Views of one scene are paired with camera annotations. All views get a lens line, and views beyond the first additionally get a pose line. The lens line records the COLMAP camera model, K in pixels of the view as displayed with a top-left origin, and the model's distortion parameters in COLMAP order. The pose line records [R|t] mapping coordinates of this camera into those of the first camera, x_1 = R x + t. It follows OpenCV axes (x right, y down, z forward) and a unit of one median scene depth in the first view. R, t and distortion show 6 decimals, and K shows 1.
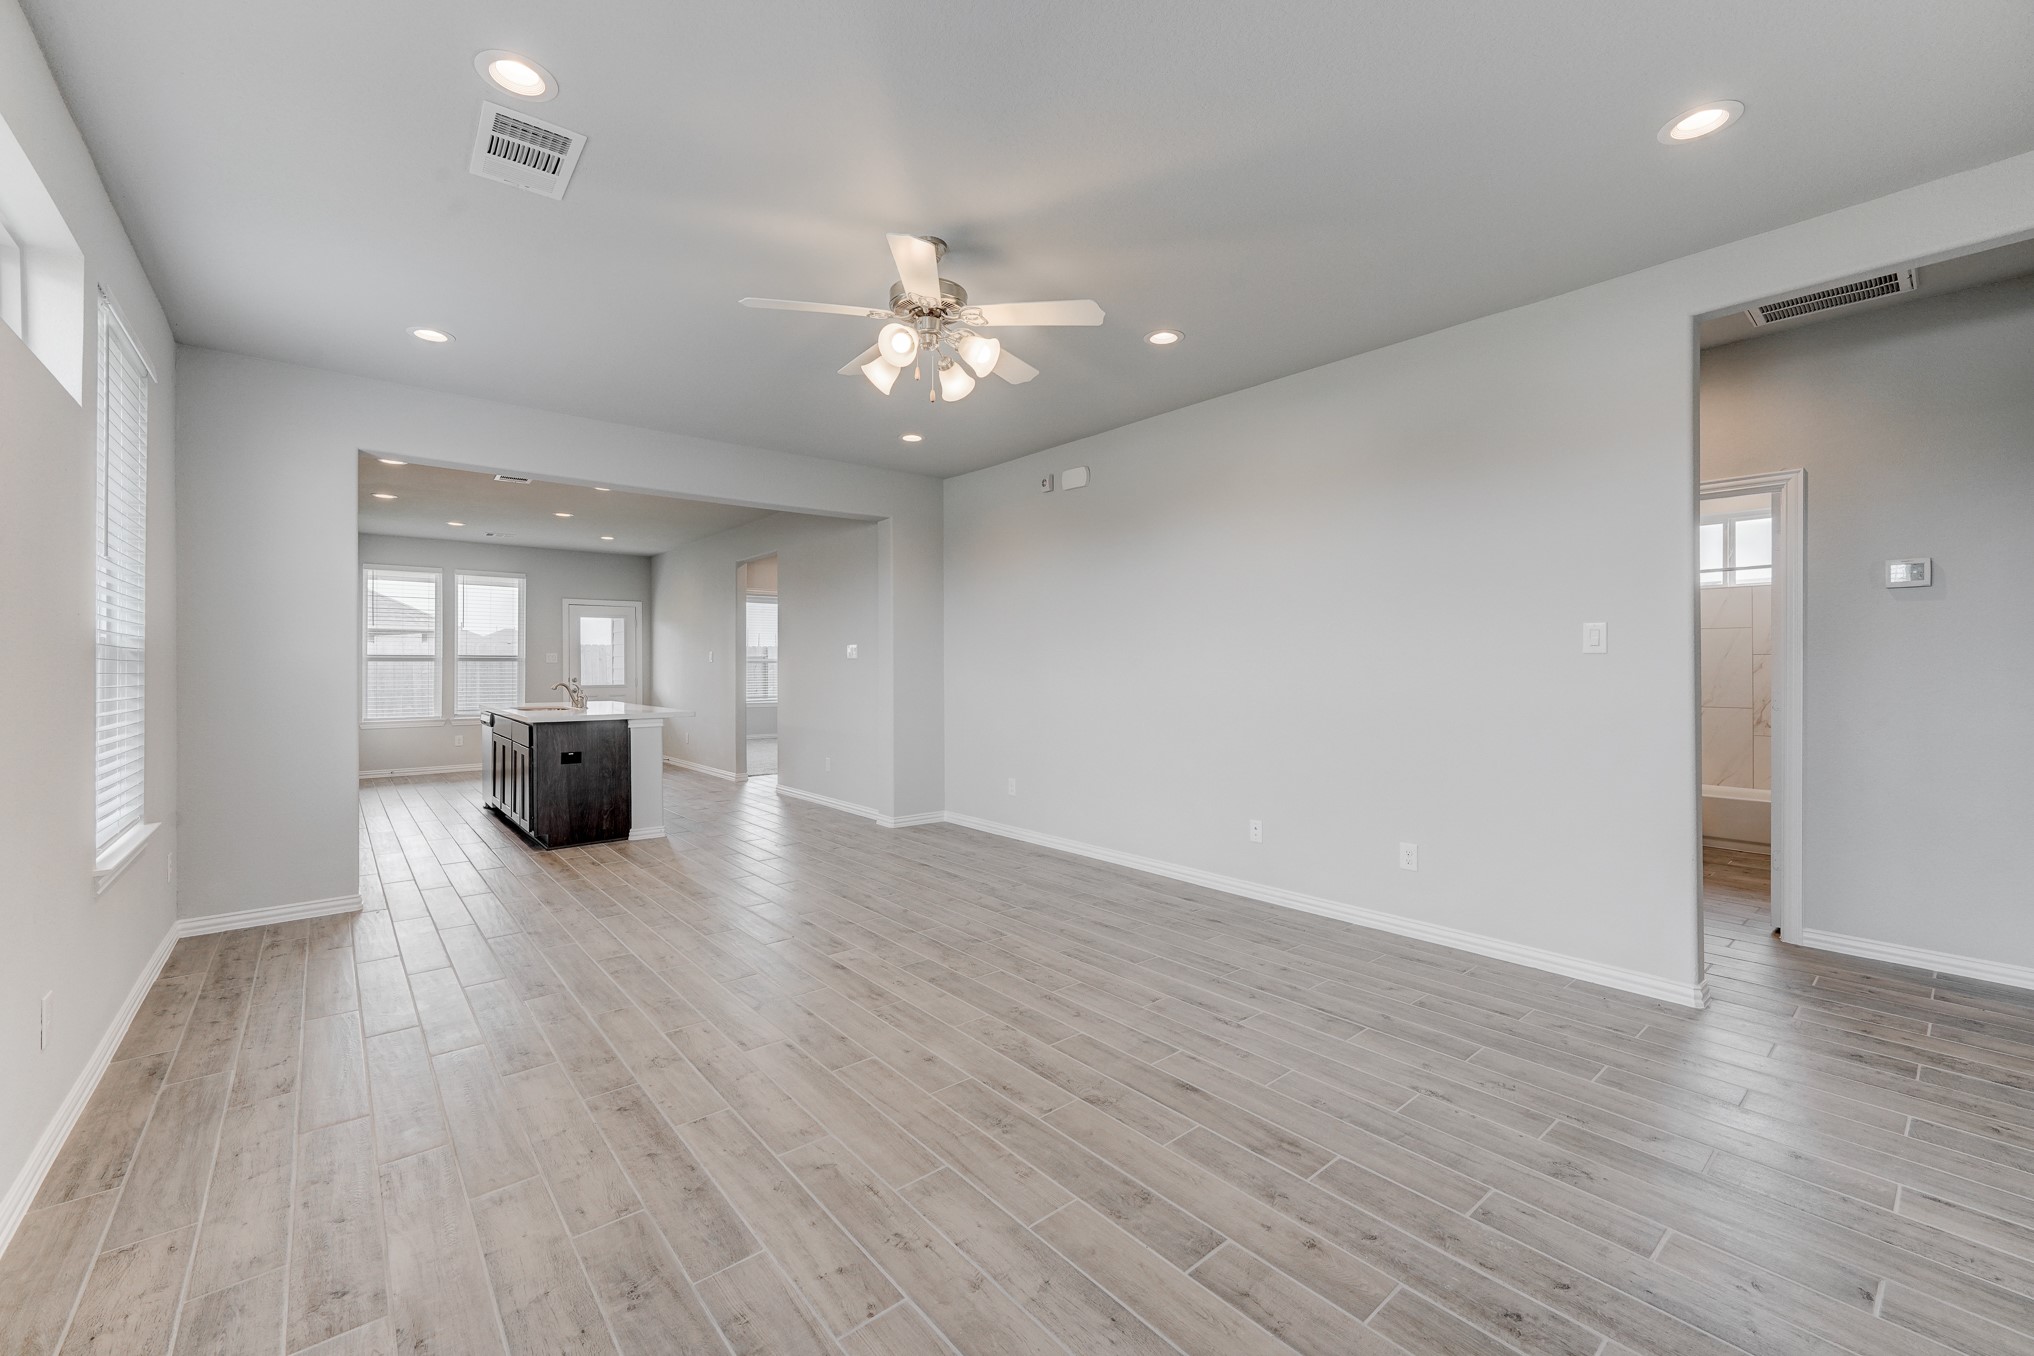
lens RADIAL K [[815.6, 0, 1000.0], [0, 815.6, 664.3], [0, 0, 1]] dist [0.002583, -0.001310]
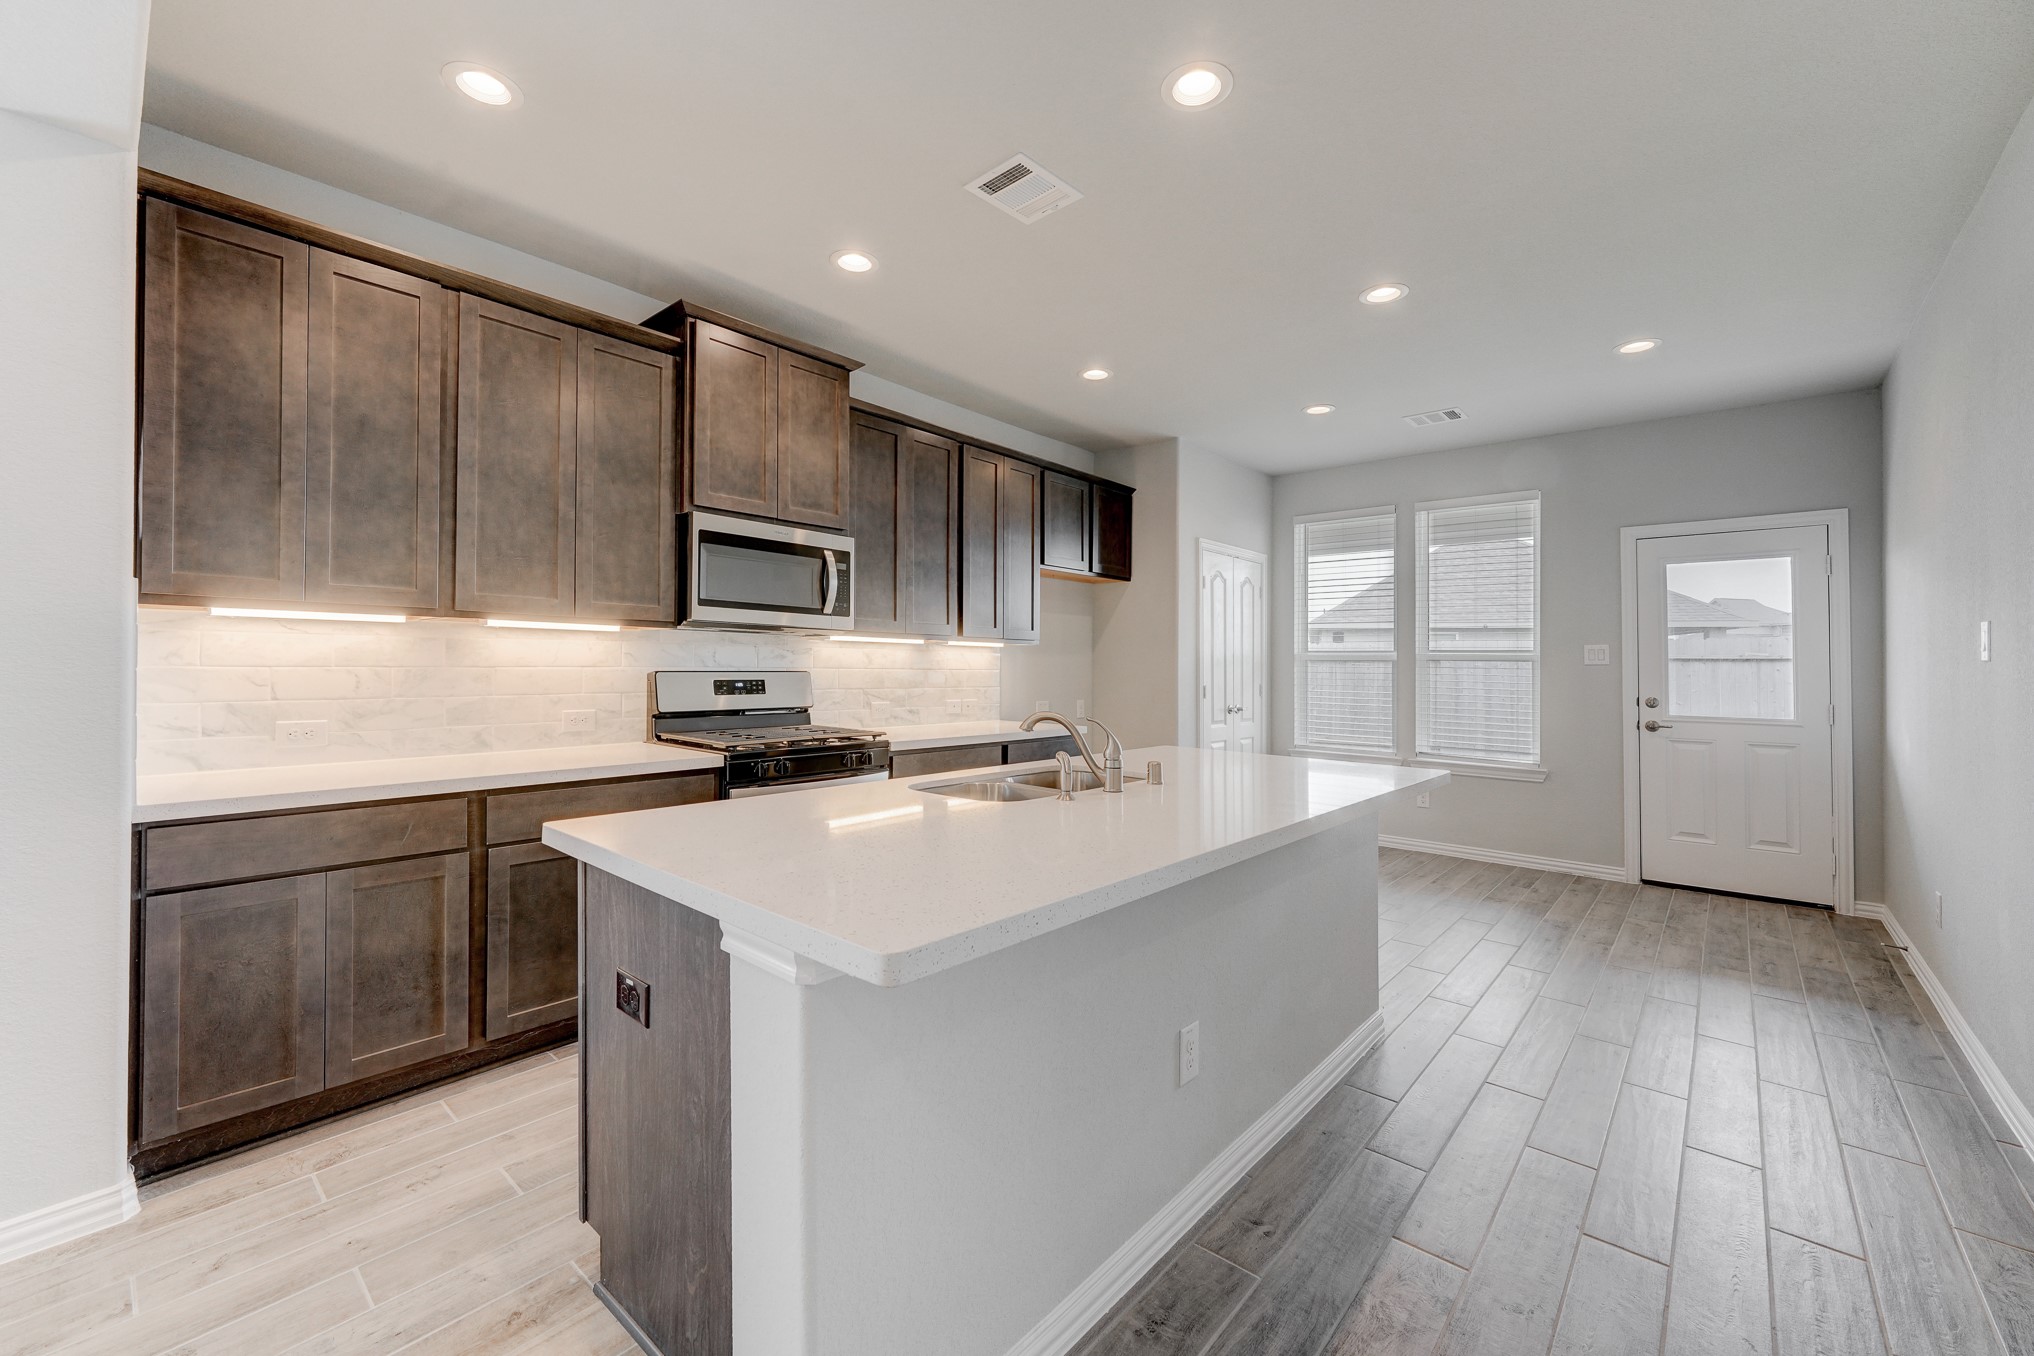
lens RADIAL K [[815.6, 0, 1022.0], [0, 815.6, 650.9], [0, 0, 1]] dist [0.002583, -0.001310]
pose [[0.159563, -0.000470, -0.987188, -0.433311], [-0.011862, 0.999927, -0.002393, -0.015945], [0.987117, 0.012091, 0.159545, 1.954221]]
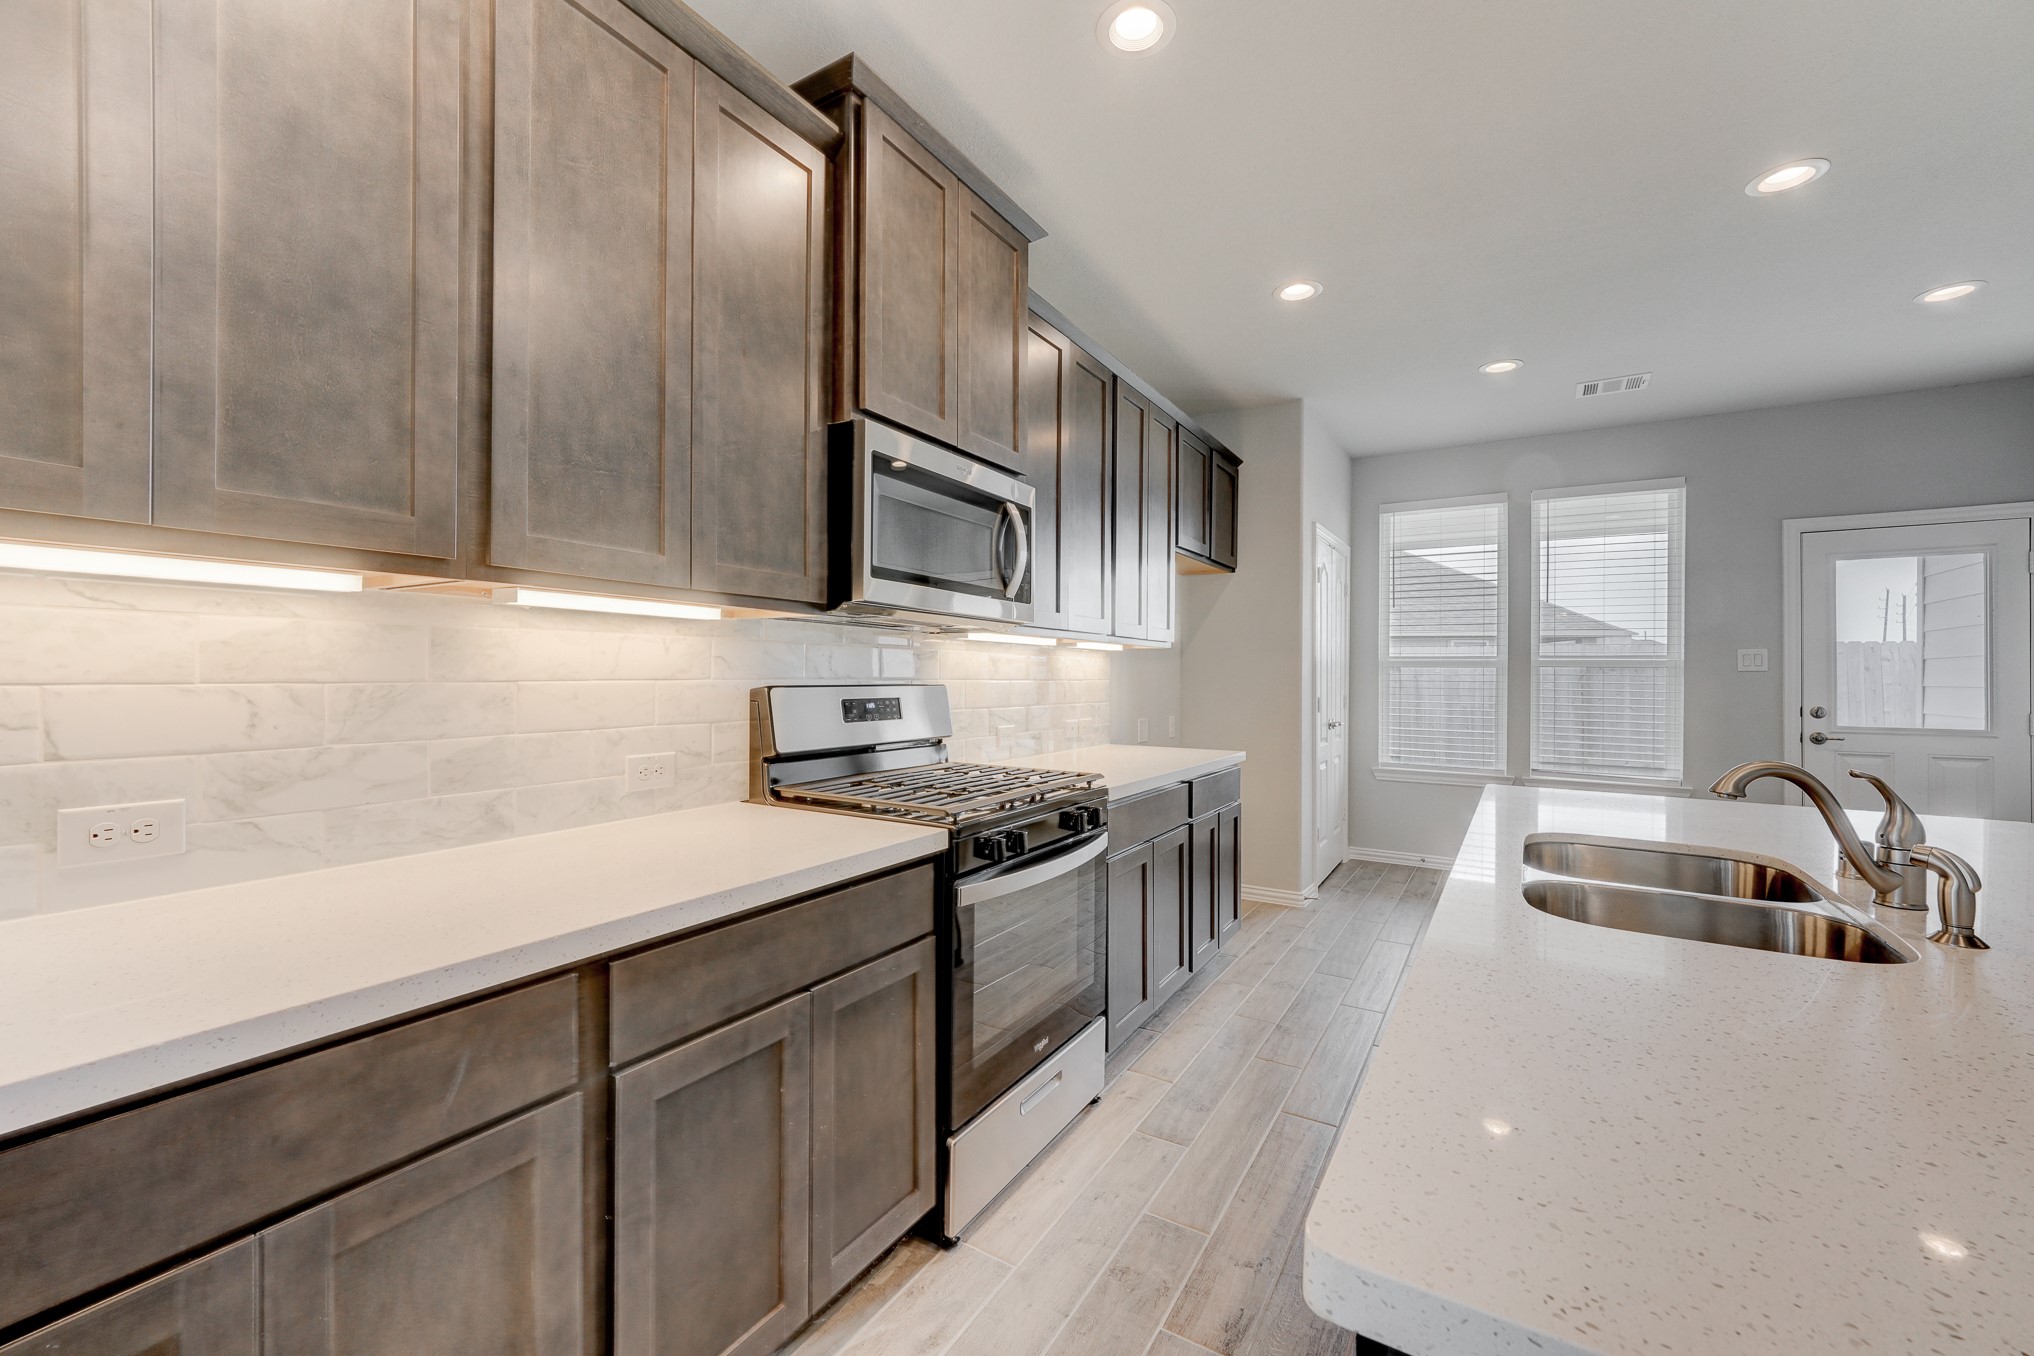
lens RADIAL K [[815.6, 0, 1028.6], [0, 815.6, 664.5], [0, 0, 1]] dist [0.002583, -0.001310]
pose [[0.329119, 0.005887, -0.944270, -0.879720], [-0.010949, 0.999937, 0.002418, -0.007548], [0.944225, 0.009543, 0.329163, 1.632956]]
